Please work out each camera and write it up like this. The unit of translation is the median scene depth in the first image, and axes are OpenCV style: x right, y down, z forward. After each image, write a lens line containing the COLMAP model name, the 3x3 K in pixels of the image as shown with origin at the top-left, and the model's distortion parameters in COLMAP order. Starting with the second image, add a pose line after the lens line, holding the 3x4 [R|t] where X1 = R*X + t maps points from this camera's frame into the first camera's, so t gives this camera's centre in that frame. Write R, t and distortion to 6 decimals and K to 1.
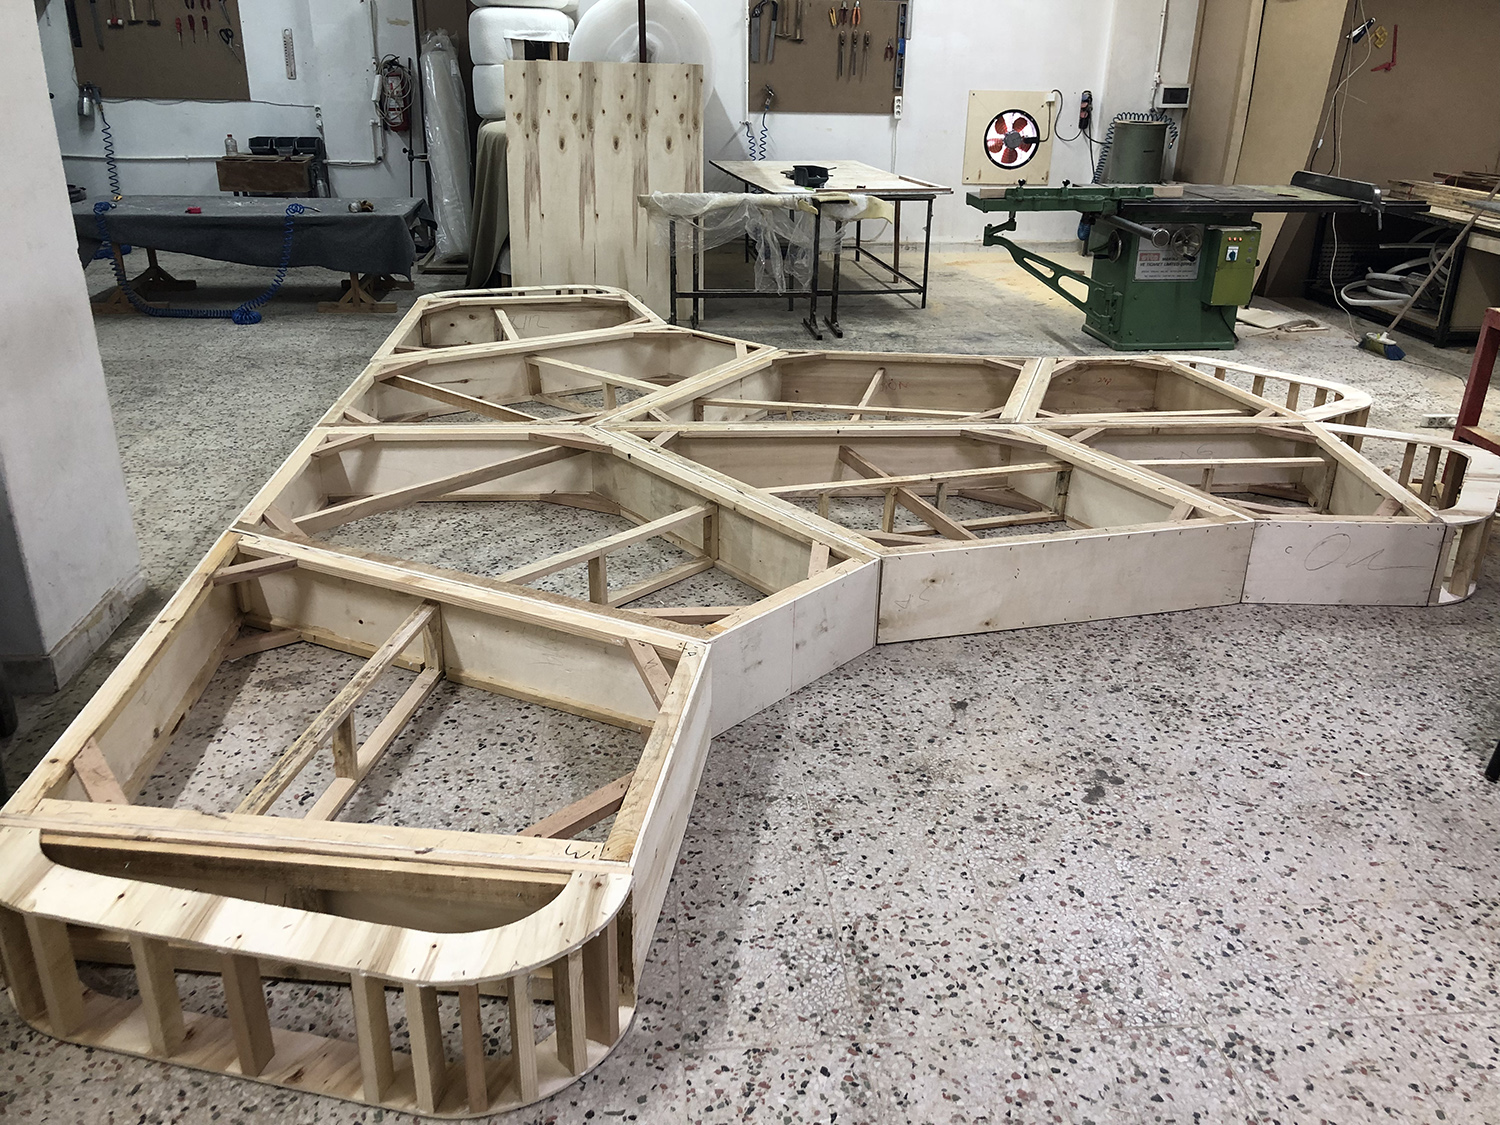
lens RADIAL K [[1213.5, 0, 746.4], [0, 1213.5, 568.0], [0, 0, 1]] dist [-0.006462, -0.000720]
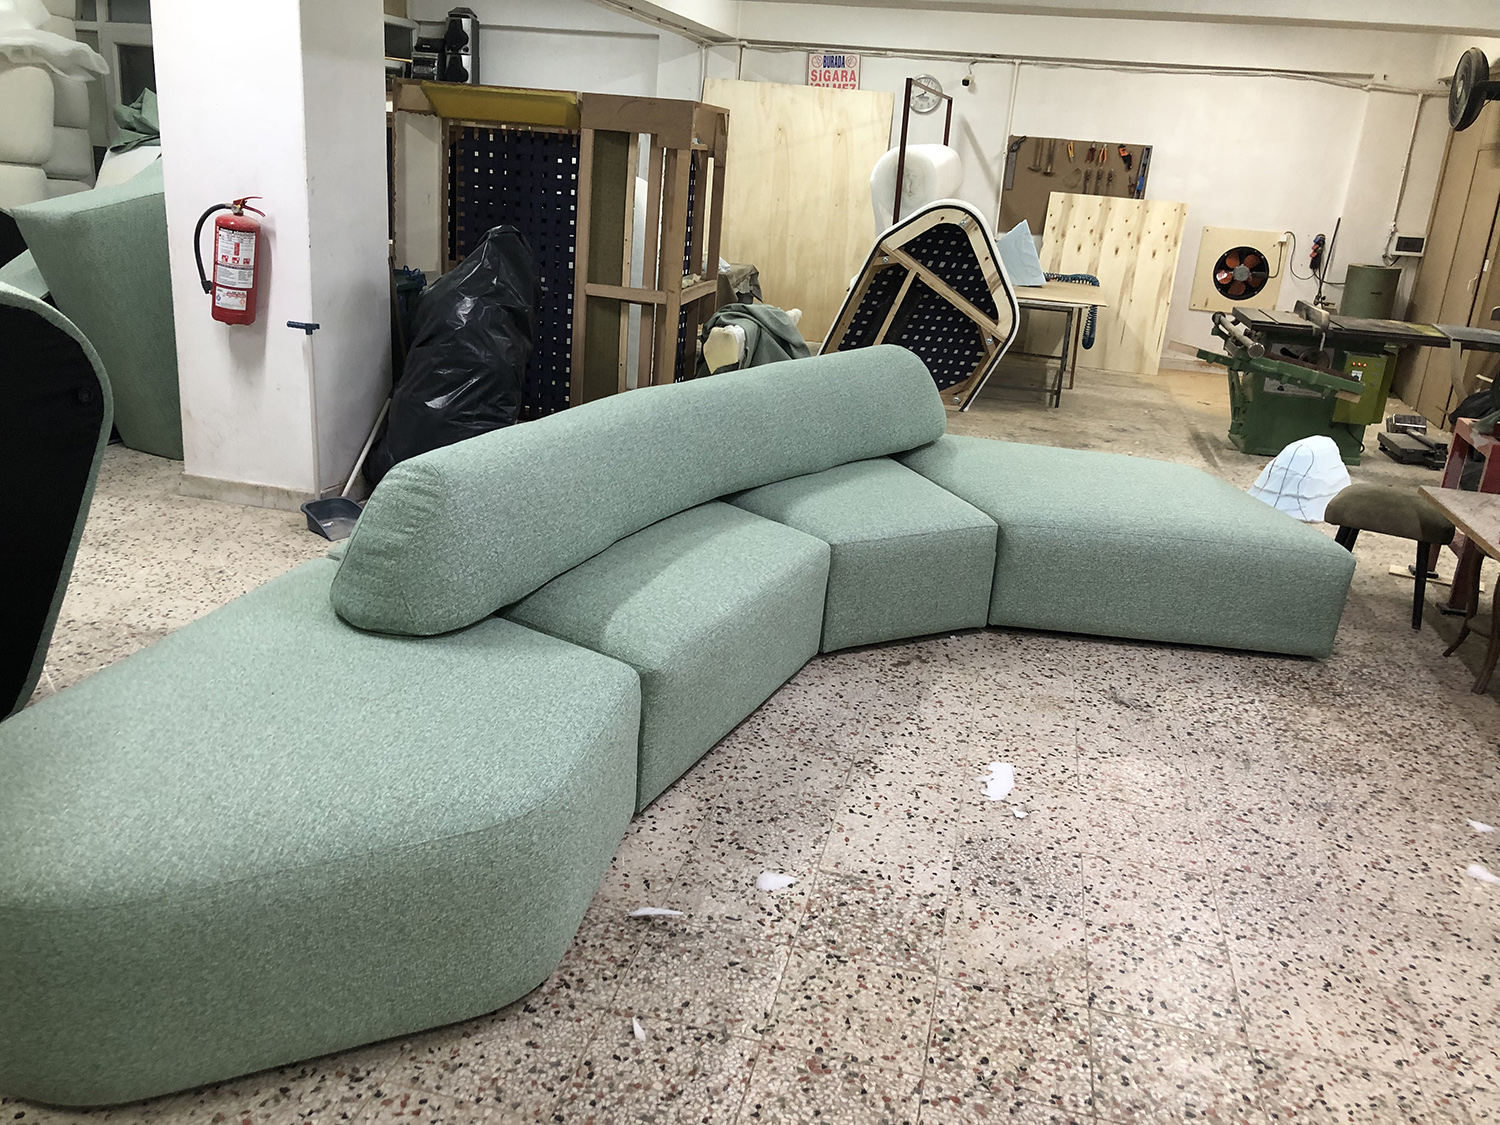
lens RADIAL K [[1213.5, 0, 752.3], [0, 1213.5, 561.4], [0, 0, 1]] dist [-0.006462, -0.000720]
pose [[0.951914, 0.143181, -0.270849, 0.138866], [-0.168328, 0.983106, -0.071891, 0.056287], [0.255980, 0.114025, 0.959934, -0.133750]]
